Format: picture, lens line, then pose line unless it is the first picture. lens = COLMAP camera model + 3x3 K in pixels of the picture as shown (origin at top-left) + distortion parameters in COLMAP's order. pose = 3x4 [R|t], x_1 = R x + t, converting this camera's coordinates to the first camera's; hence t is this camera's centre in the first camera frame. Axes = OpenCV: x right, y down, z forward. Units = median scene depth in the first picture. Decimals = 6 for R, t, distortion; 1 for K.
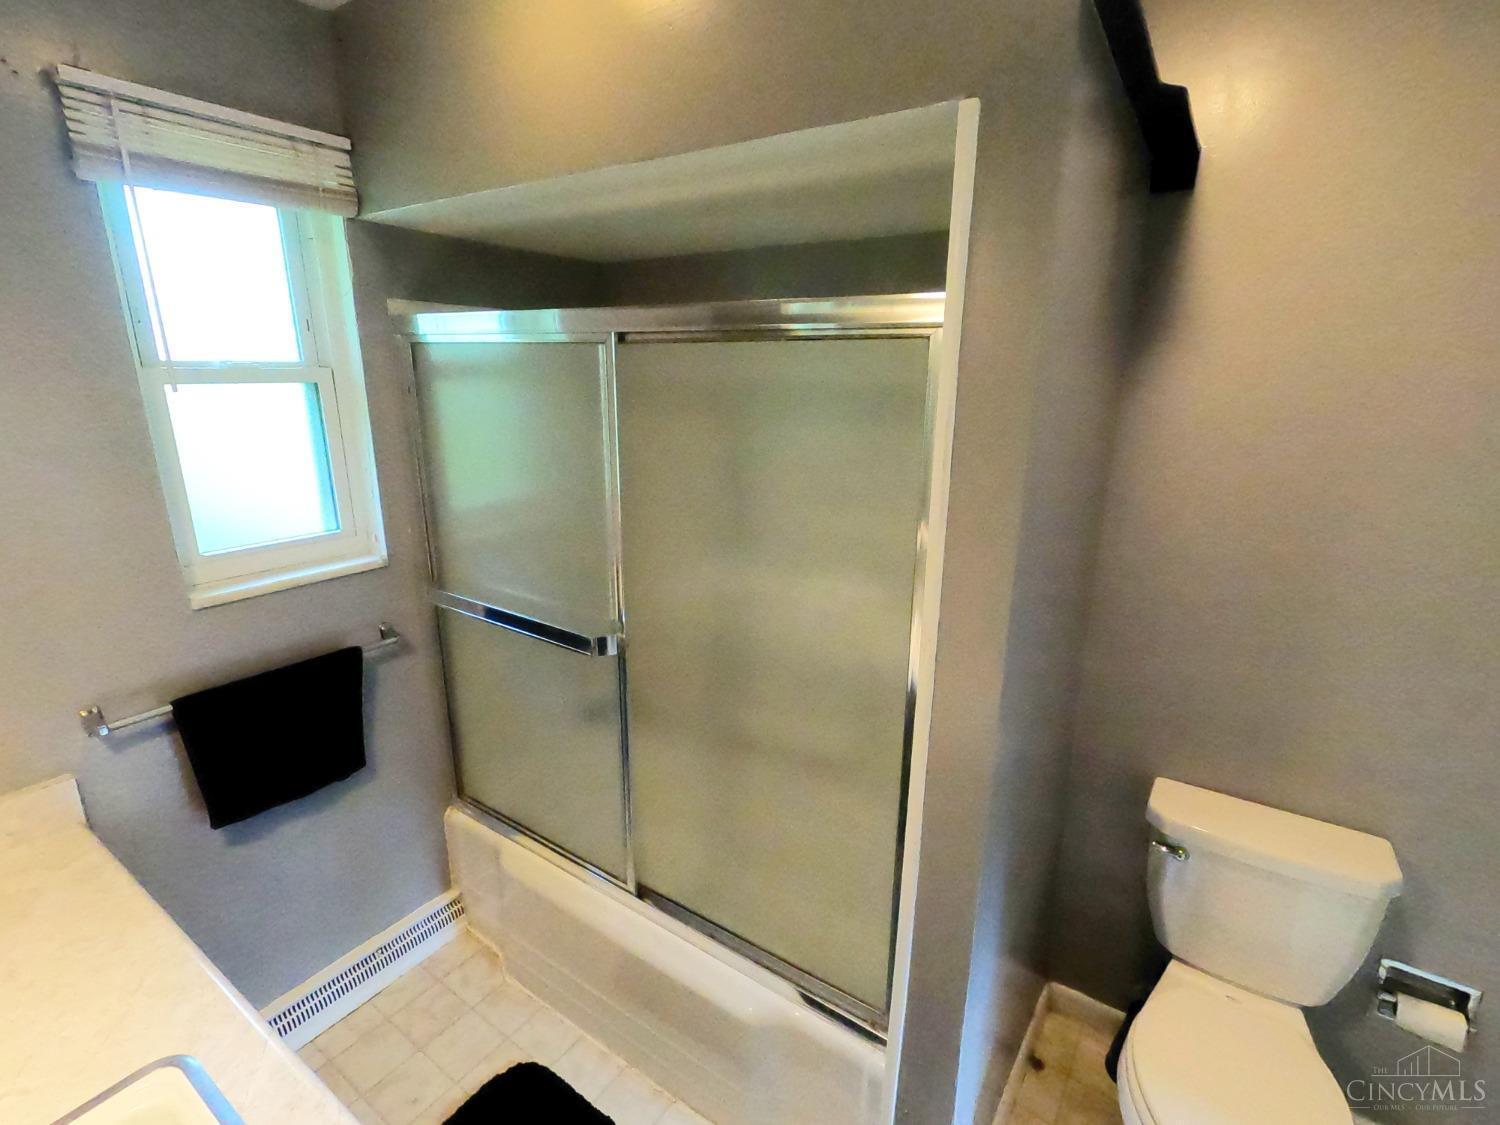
lens RADIAL K [[718.0, 0, 749.1], [0, 718.0, 560.9], [0, 0, 1]] dist [0.000839, 0.000895]
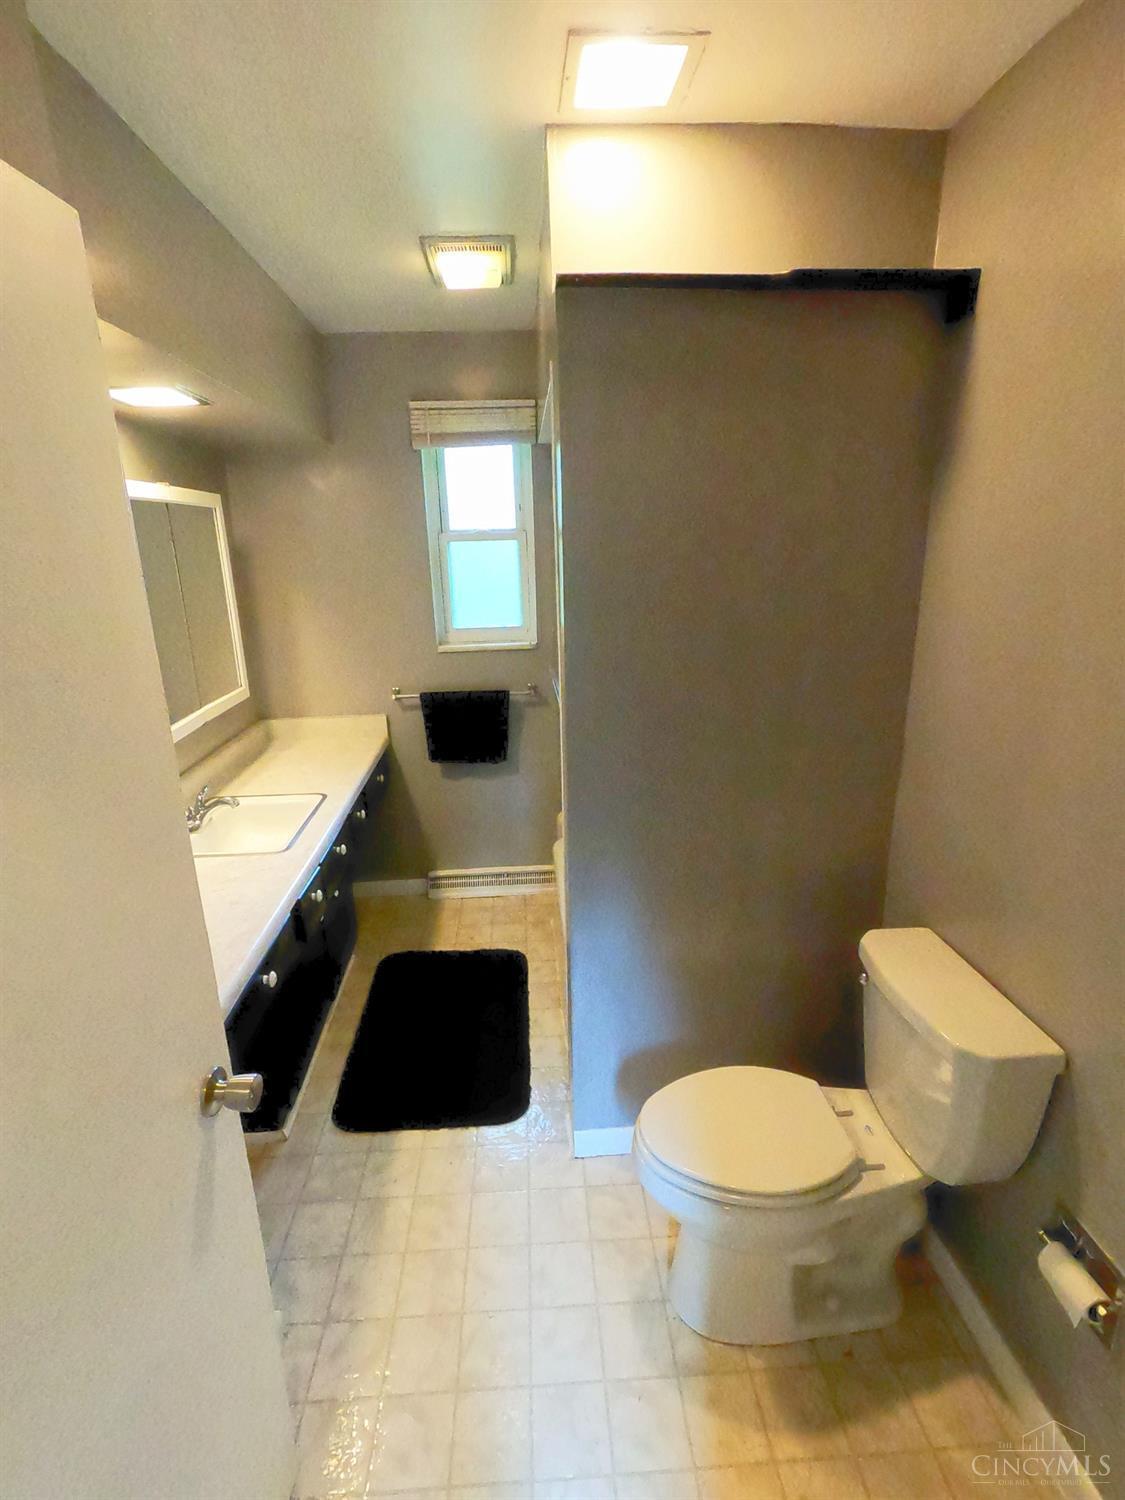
lens RADIAL K [[722.8, 0, 555.1], [0, 722.8, 735.8], [0, 0, 1]] dist [0.058025, 0.000176]
pose [[0.615430, 0.183706, -0.766484, 0.975990], [-0.174946, 0.980040, 0.094422, 0.042540], [0.768531, 0.075983, 0.635285, -0.038755]]
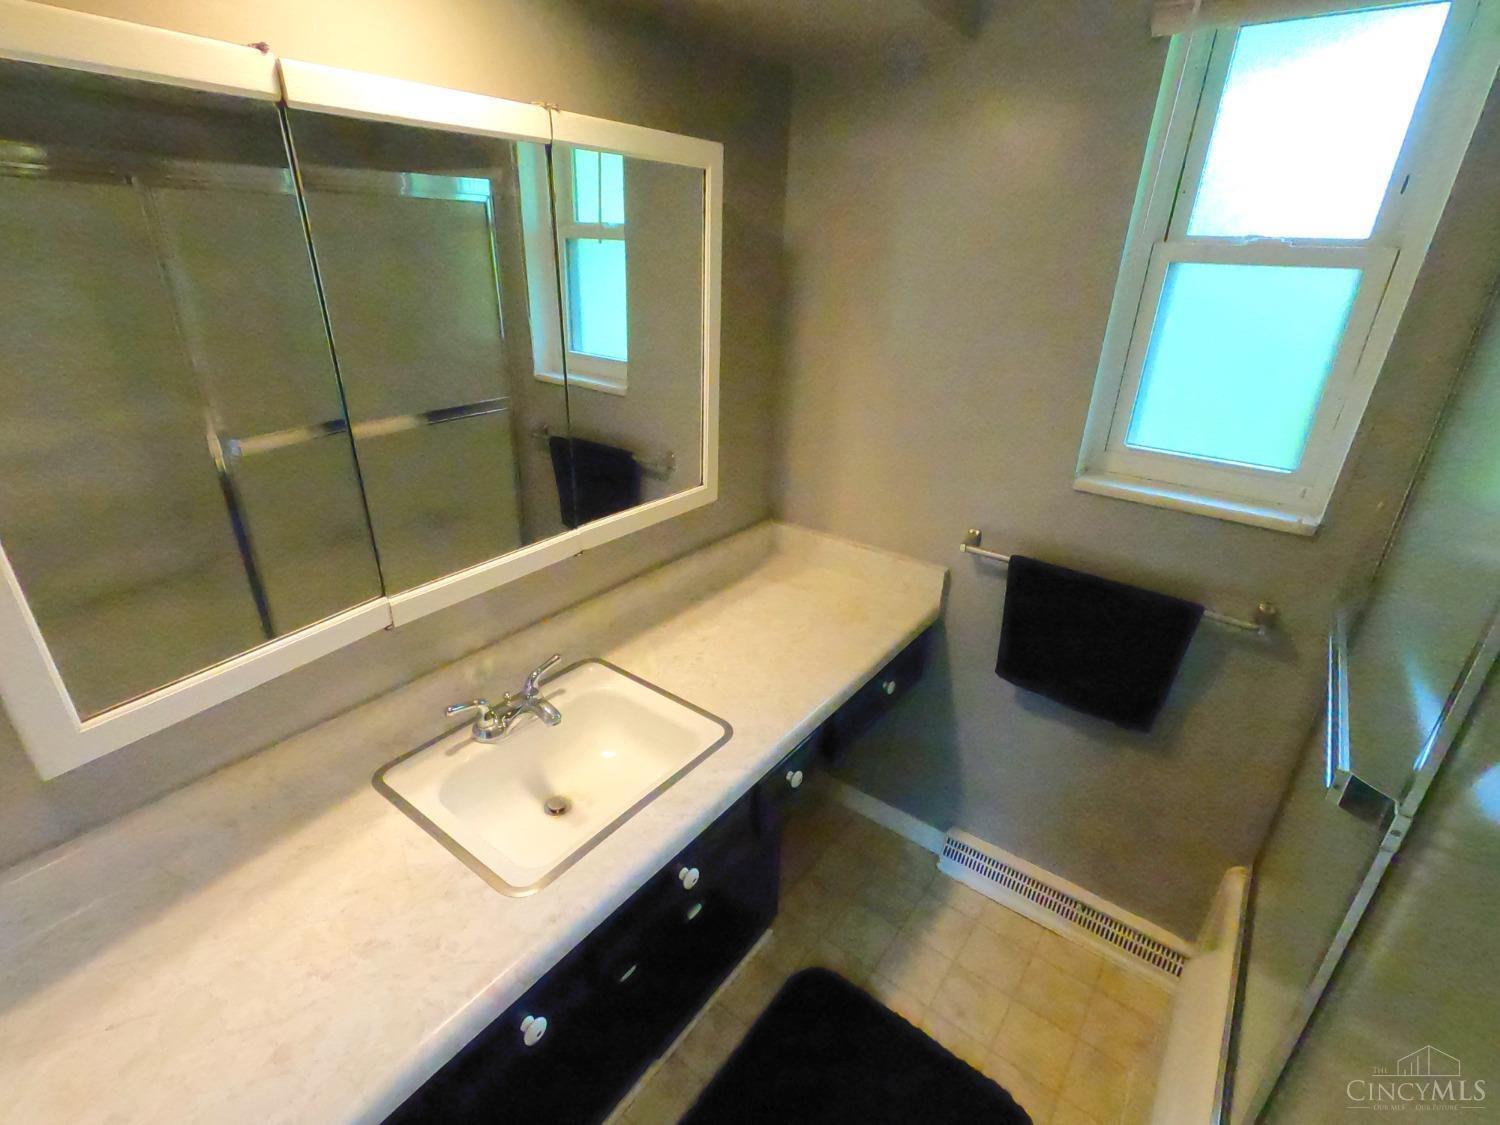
lens RADIAL K [[718.0, 0, 749.1], [0, 718.0, 560.9], [0, 0, 1]] dist [0.000839, 0.000895]
pose [[-0.041703, 0.398186, -0.916356, 0.210698], [-0.293734, 0.871738, 0.392165, -0.100066], [0.954977, 0.285519, 0.080607, 0.462061]]
